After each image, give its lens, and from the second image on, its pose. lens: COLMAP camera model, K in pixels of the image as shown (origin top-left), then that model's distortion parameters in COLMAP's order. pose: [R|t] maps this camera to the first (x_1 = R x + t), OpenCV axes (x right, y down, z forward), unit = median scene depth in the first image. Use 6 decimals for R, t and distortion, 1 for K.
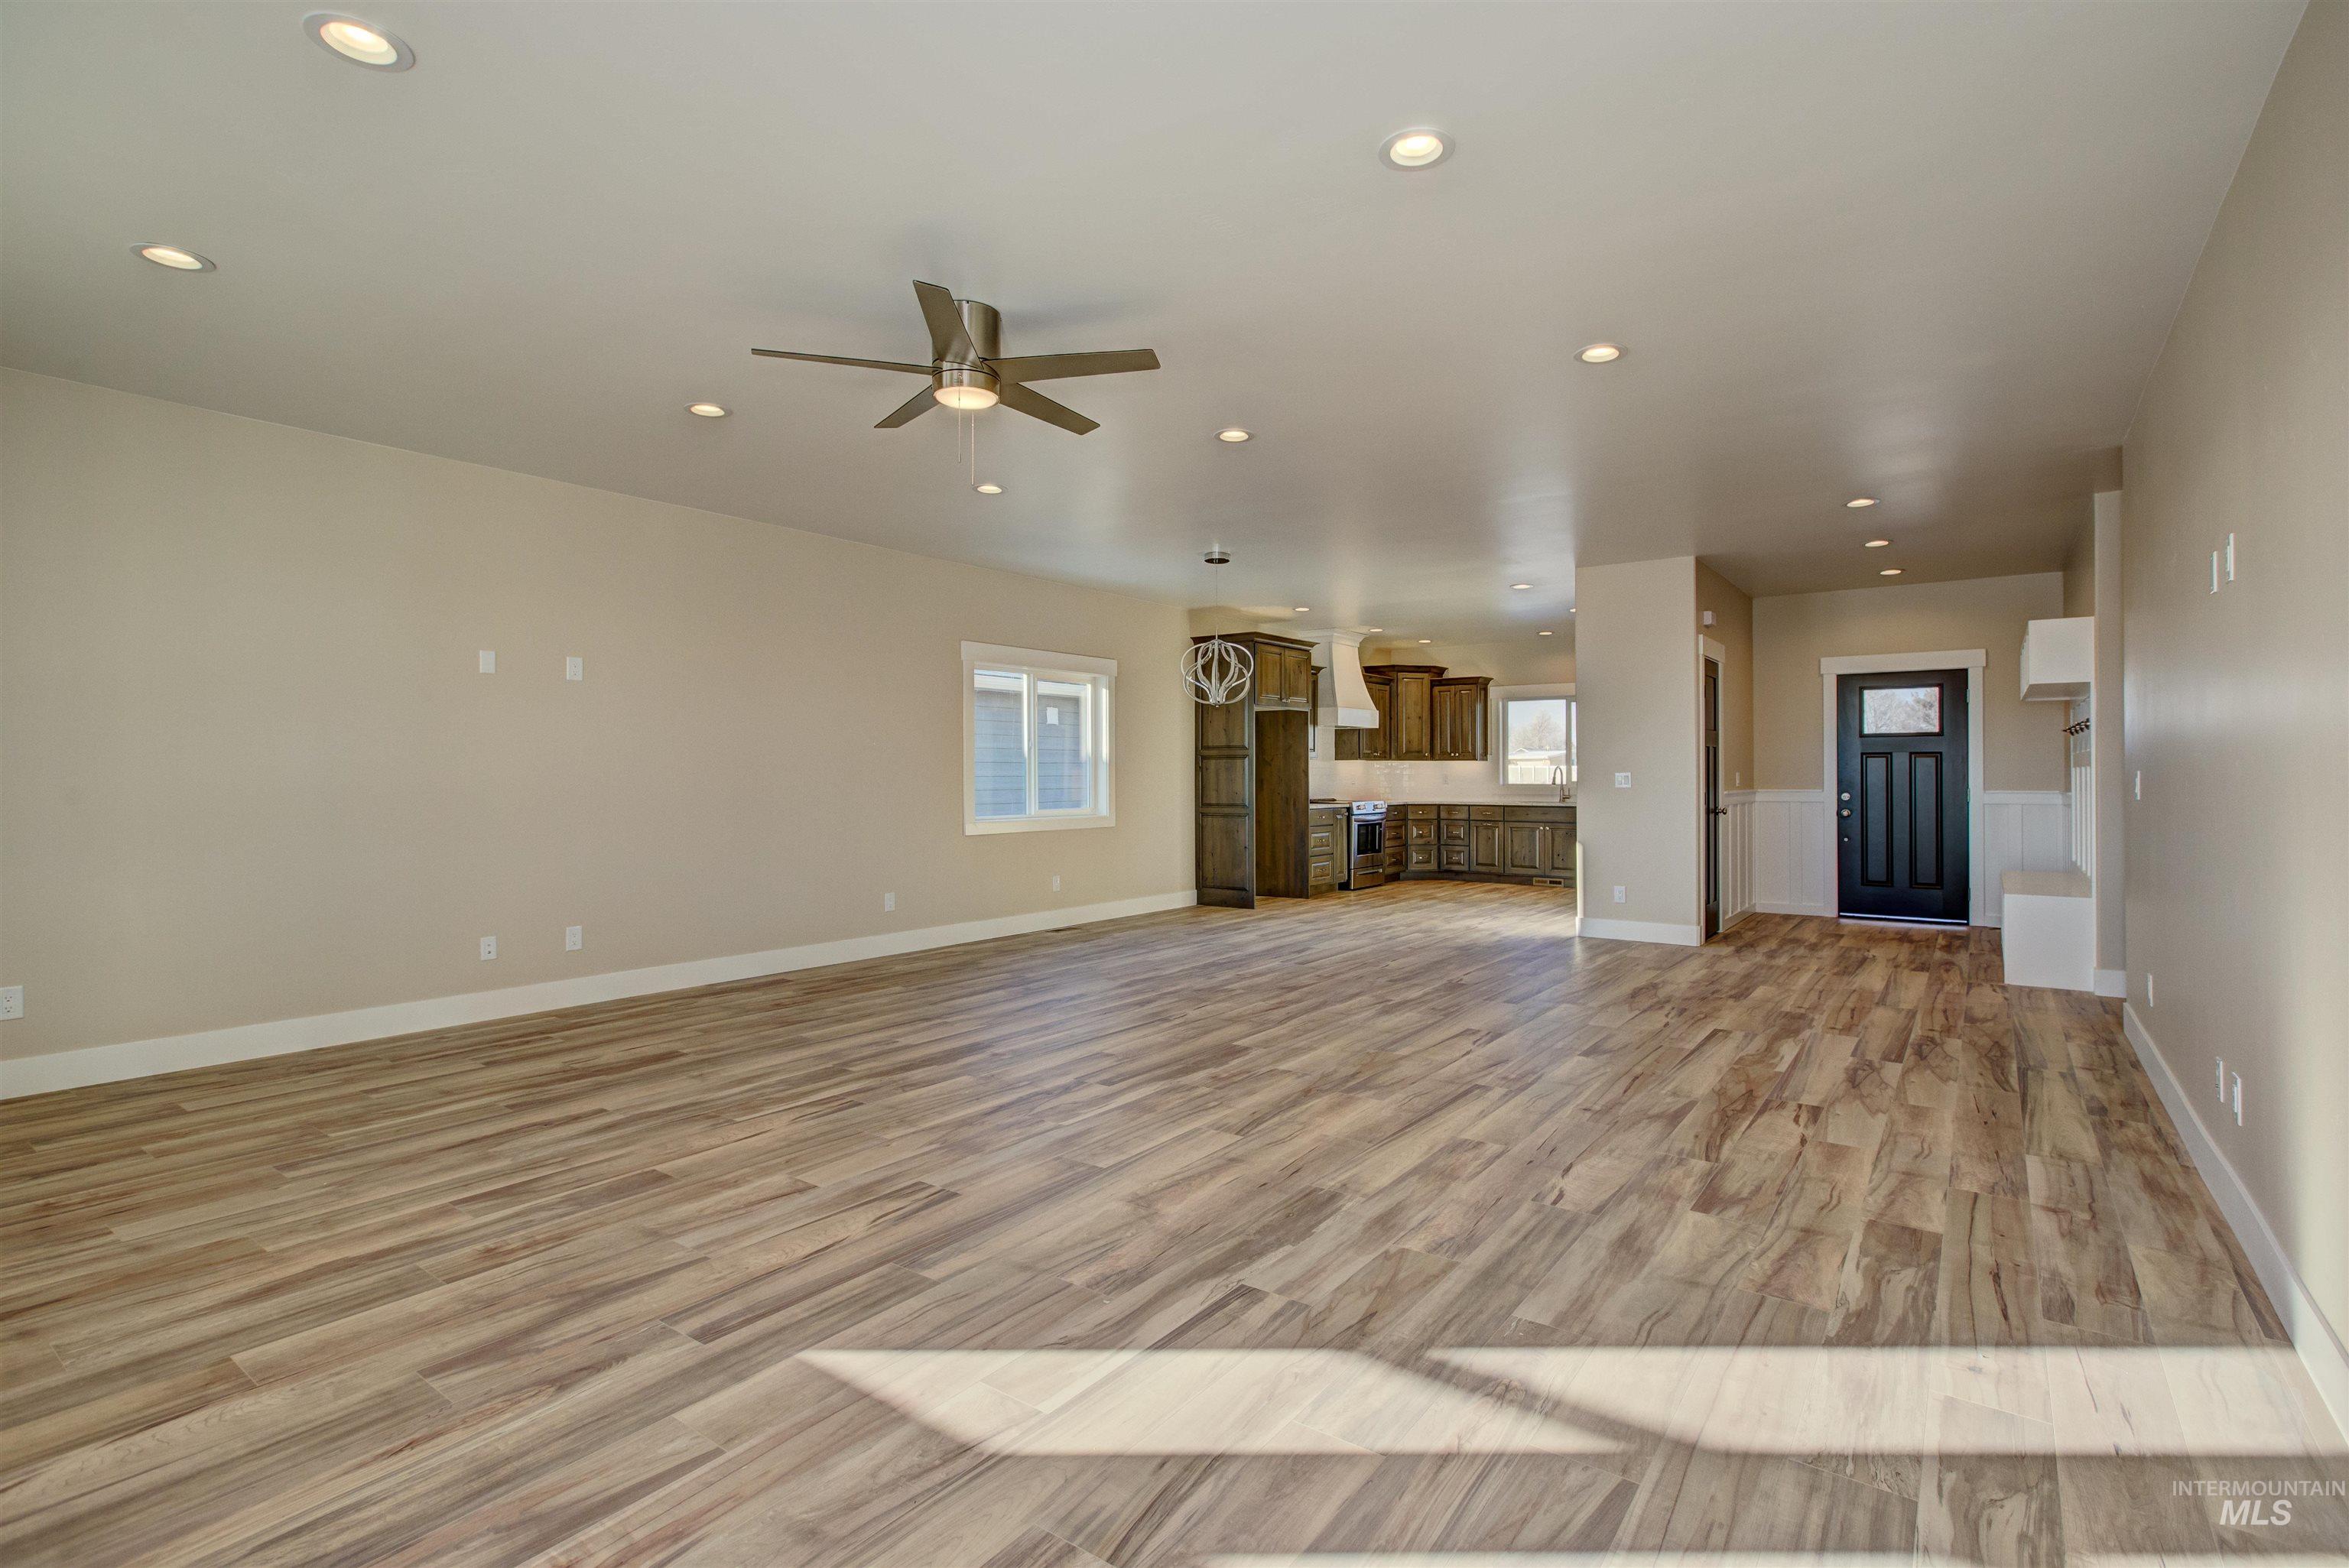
lens RADIAL K [[1090.3, 0, 1191.5], [0, 1090.3, 779.3], [0, 0, 1]] dist [-0.013057, 0.006664]
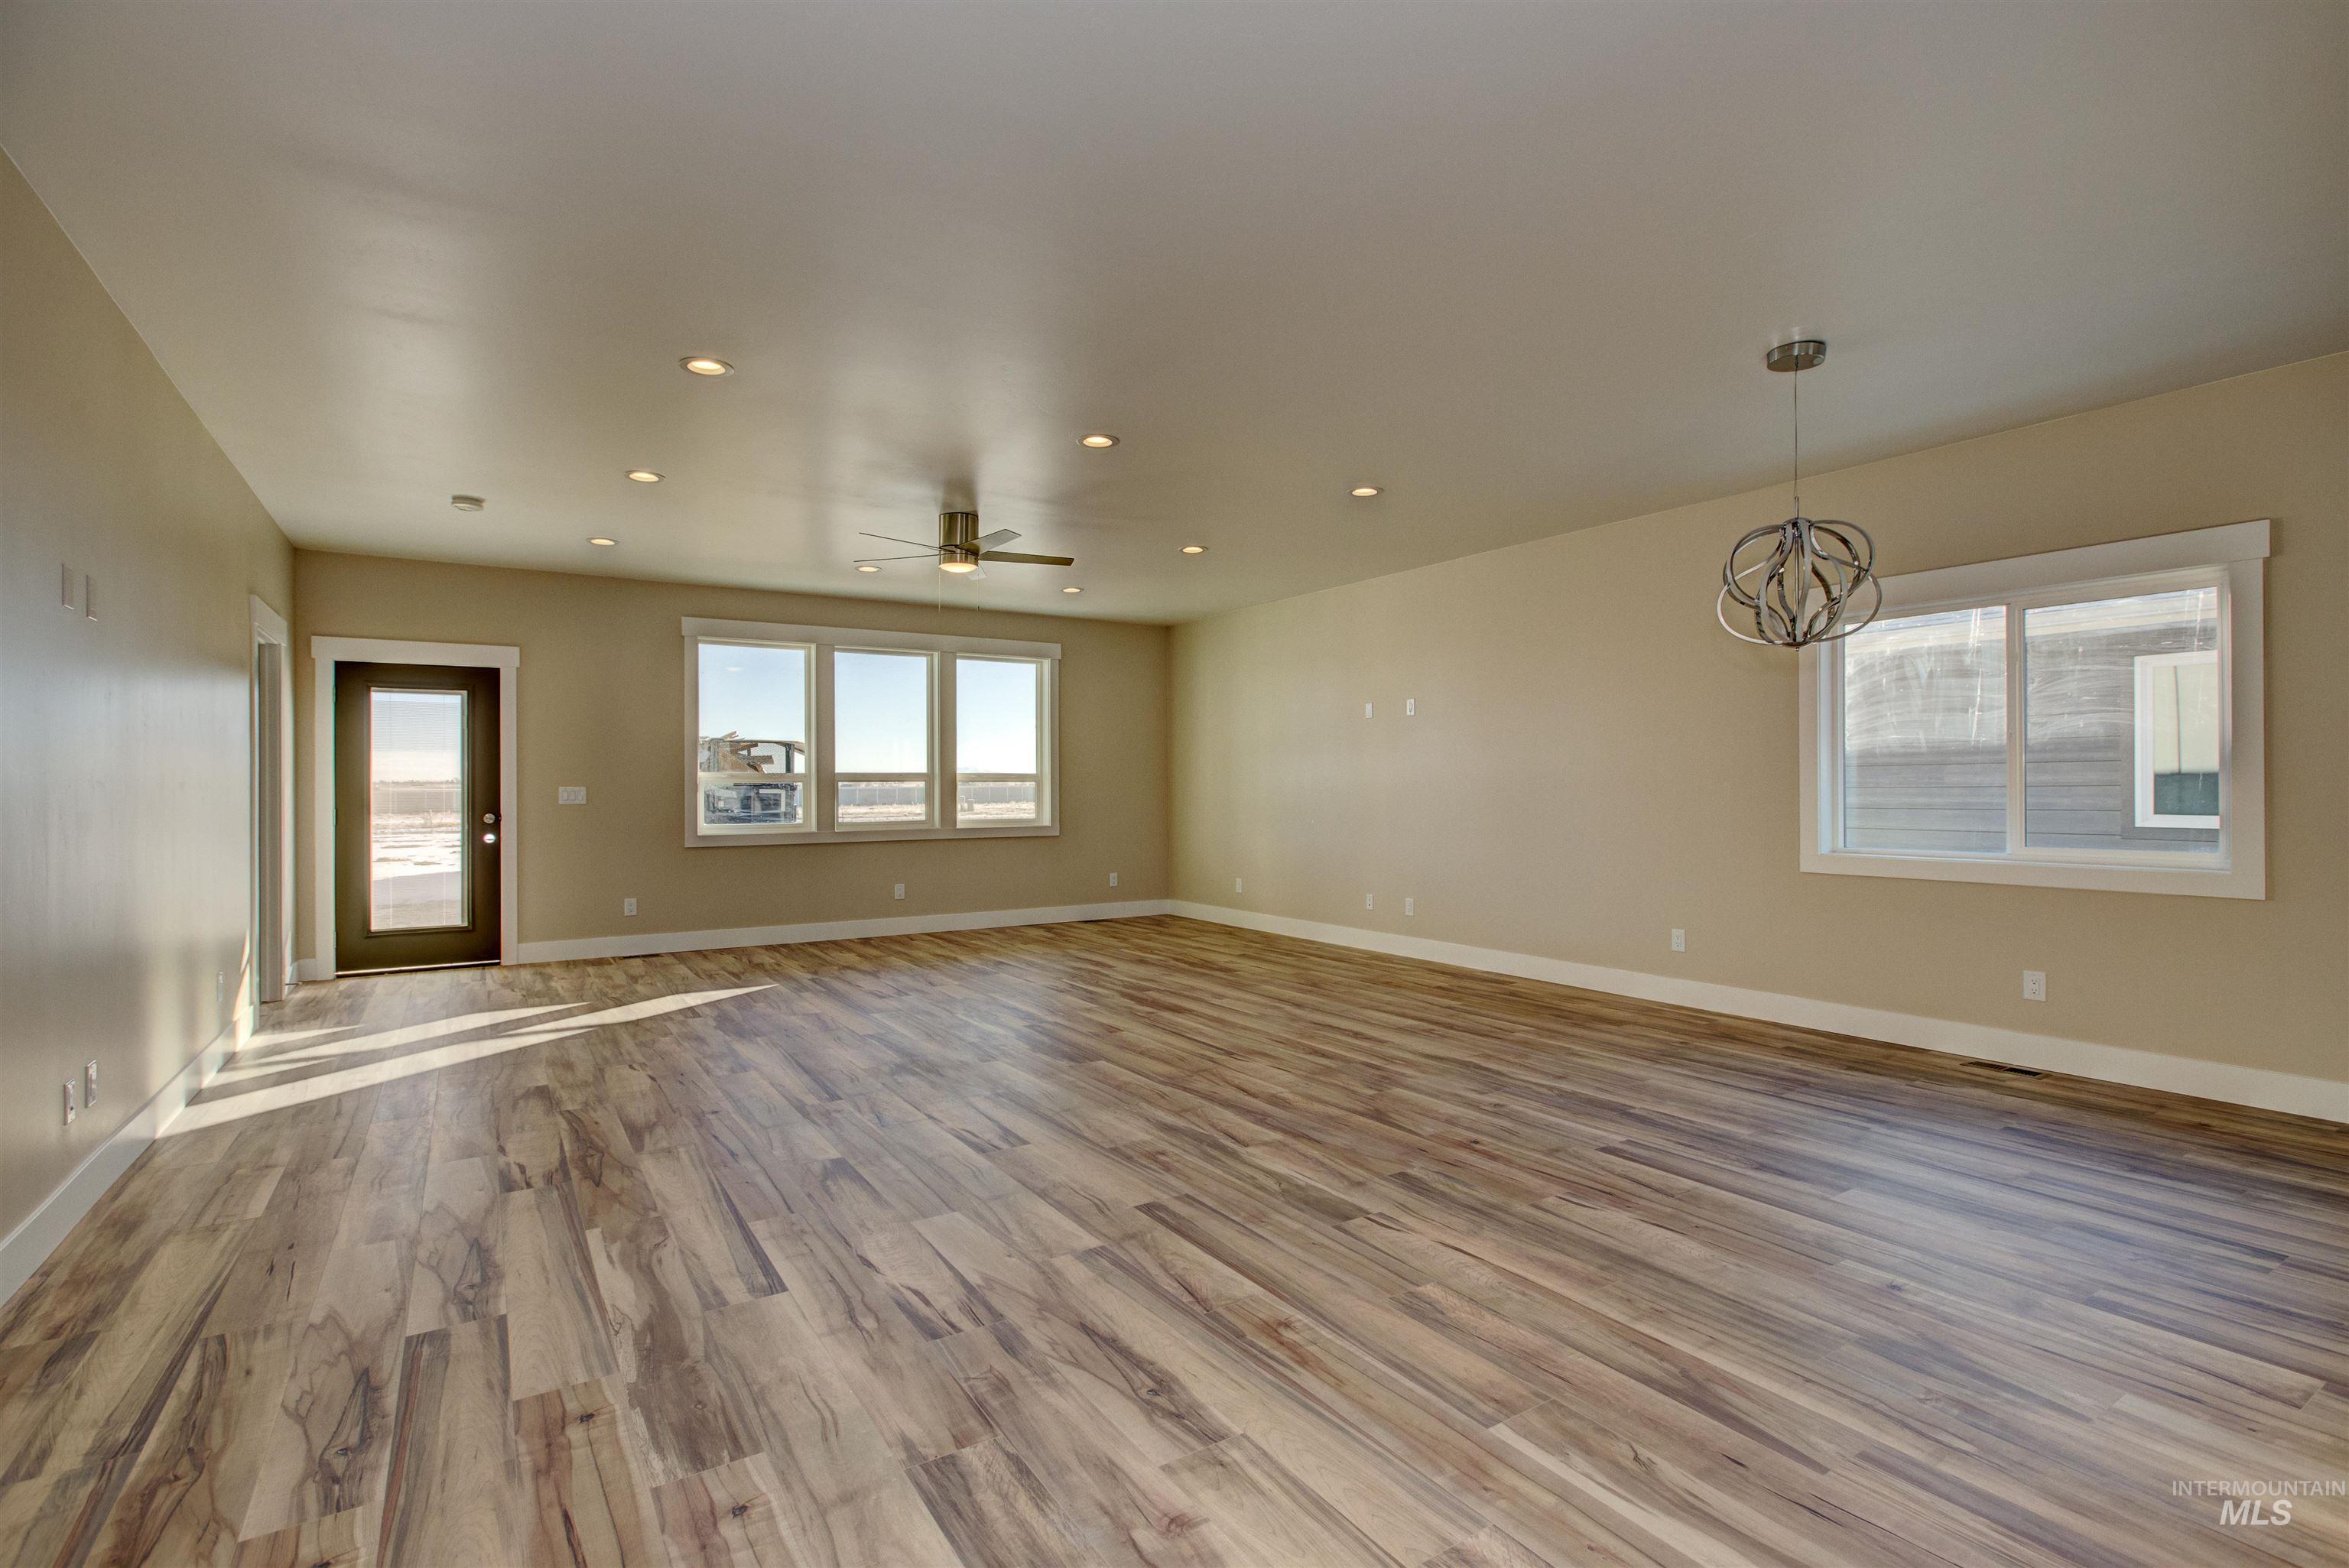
lens RADIAL K [[1090.3, 0, 1168.4], [0, 1090.3, 794.7], [0, 0, 1]] dist [-0.013057, 0.006664]
pose [[-0.363419, 0.008446, -0.931588, 0.525026], [0.000411, 0.999960, 0.008906, -0.003375], [0.931626, 0.002854, -0.363408, 0.799235]]
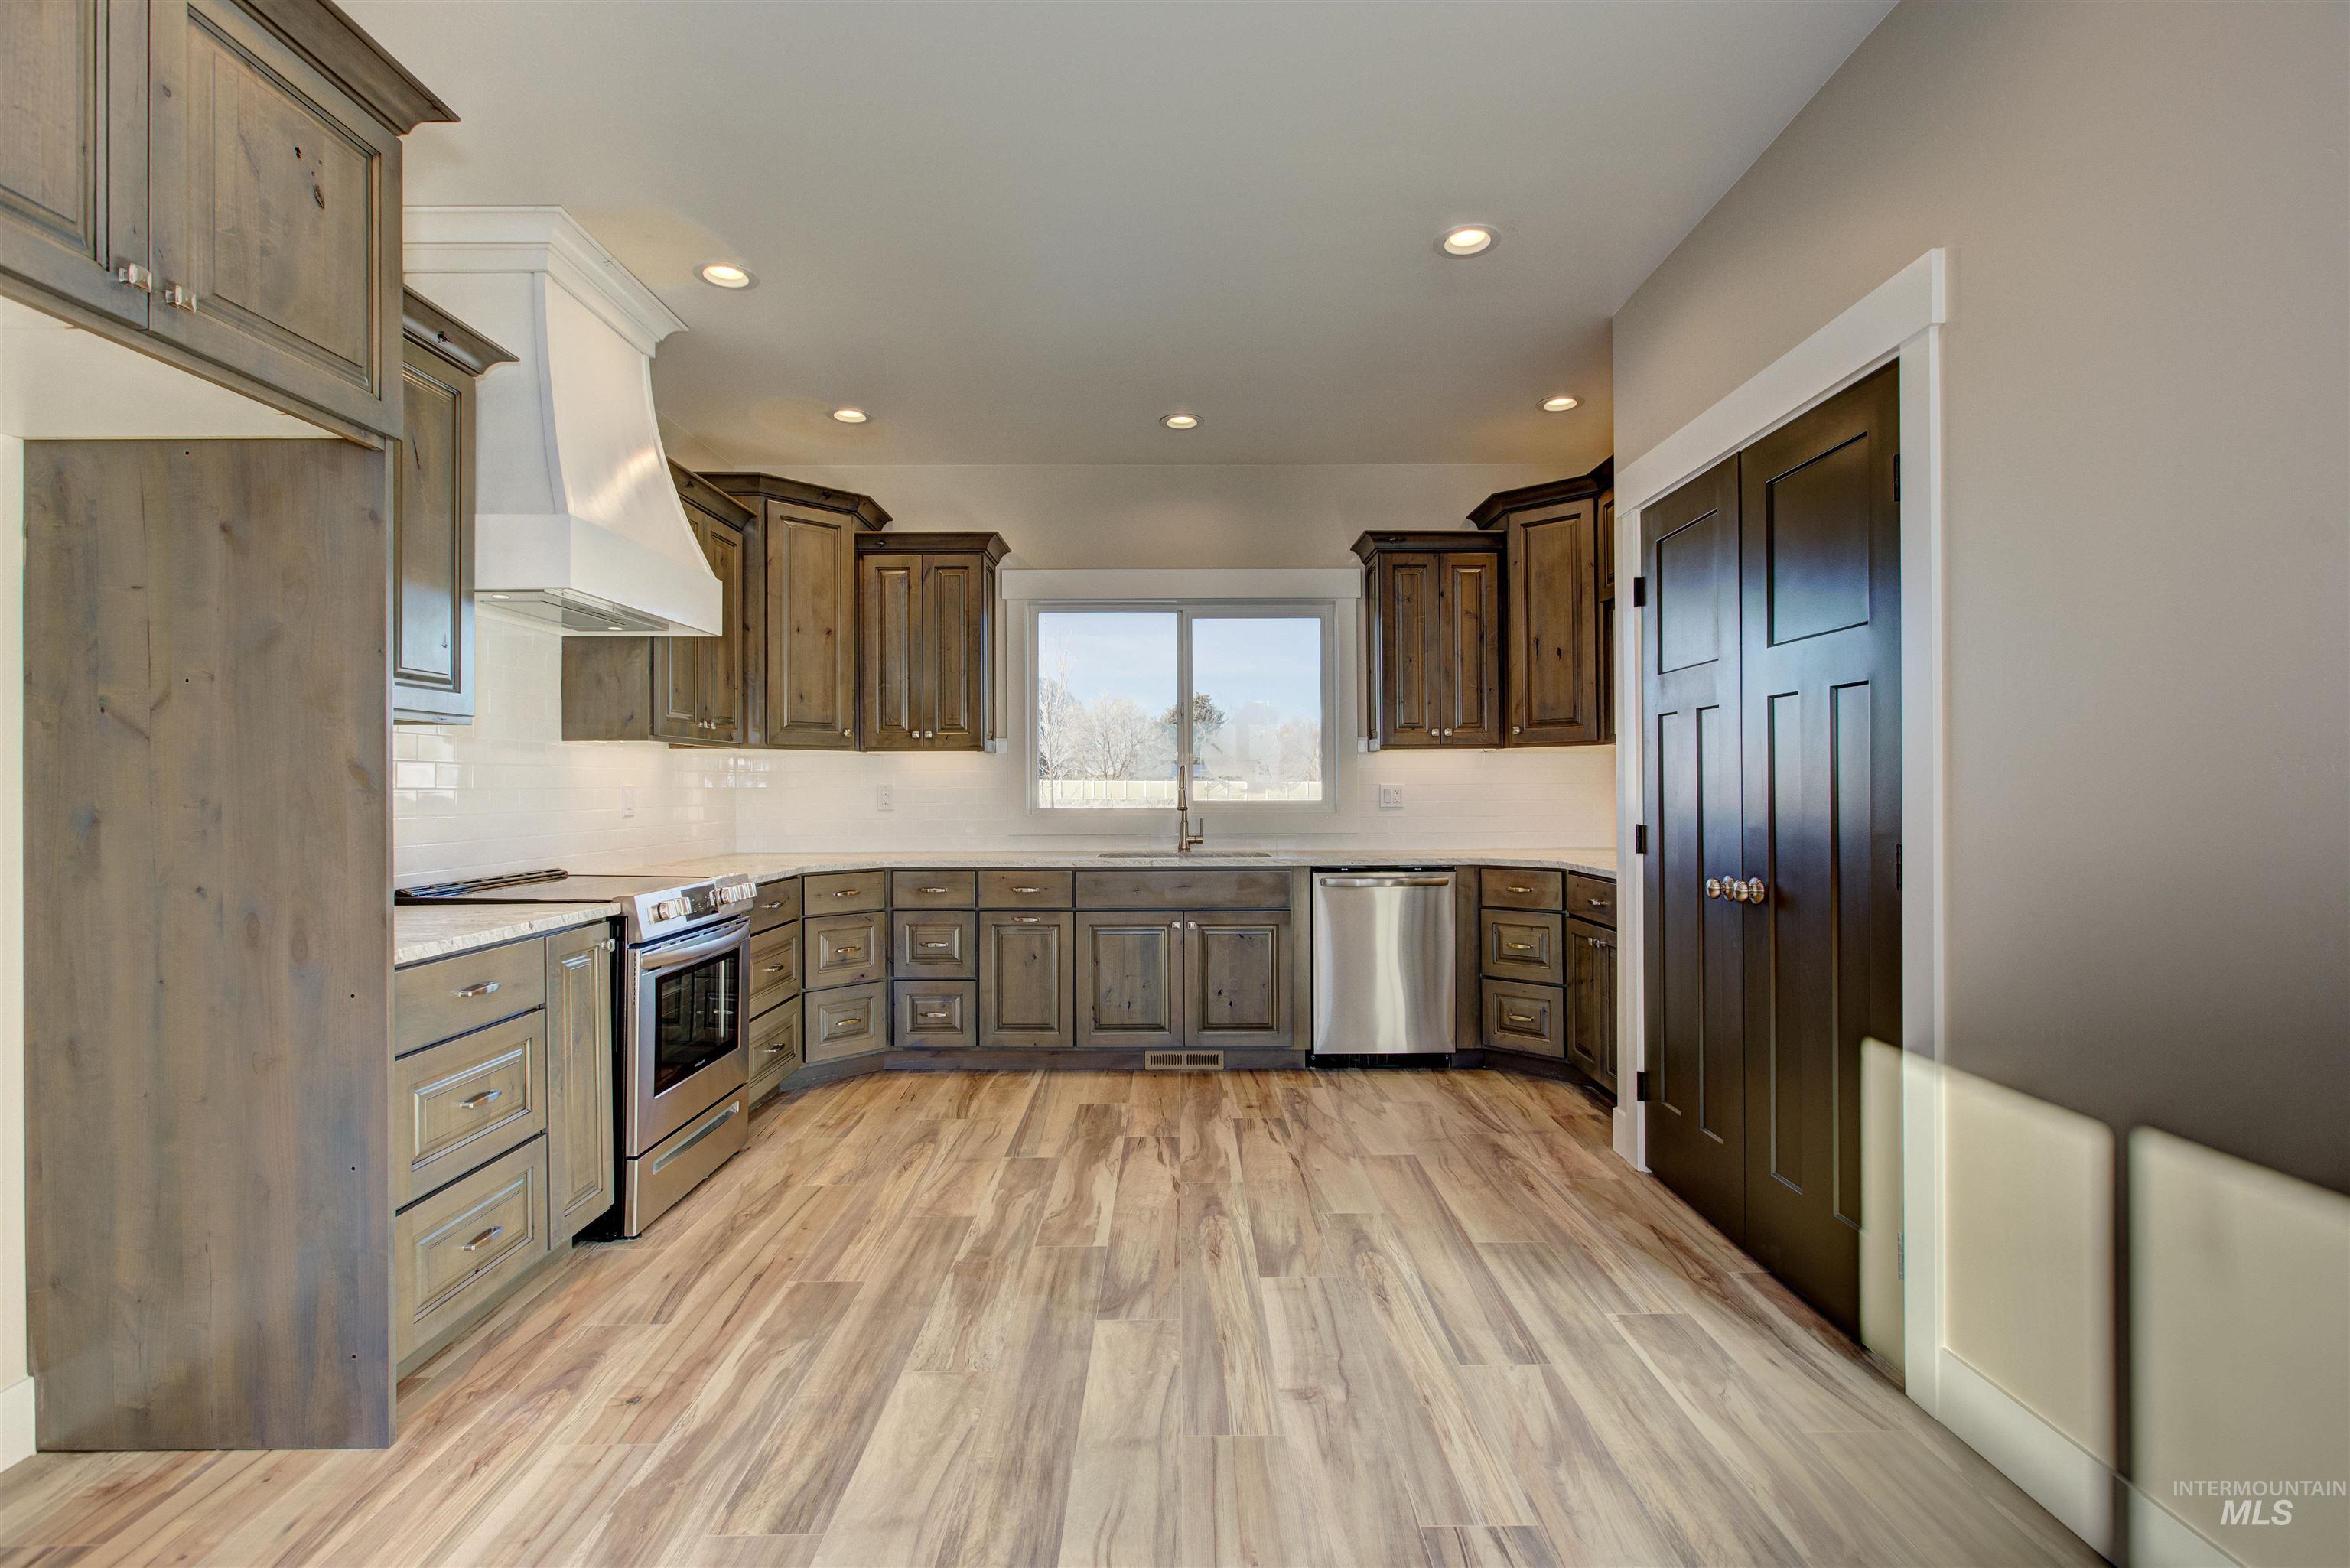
lens RADIAL K [[1090.8, 0, 1182.1], [0, 1090.8, 781.2], [0, 0, 1]] dist [-0.013057, 0.006664]
pose [[0.803970, 0.000050, 0.594670, 0.129886], [0.007121, 0.999927, -0.009711, -0.003076], [-0.594627, 0.012042, 0.803911, 0.939297]]
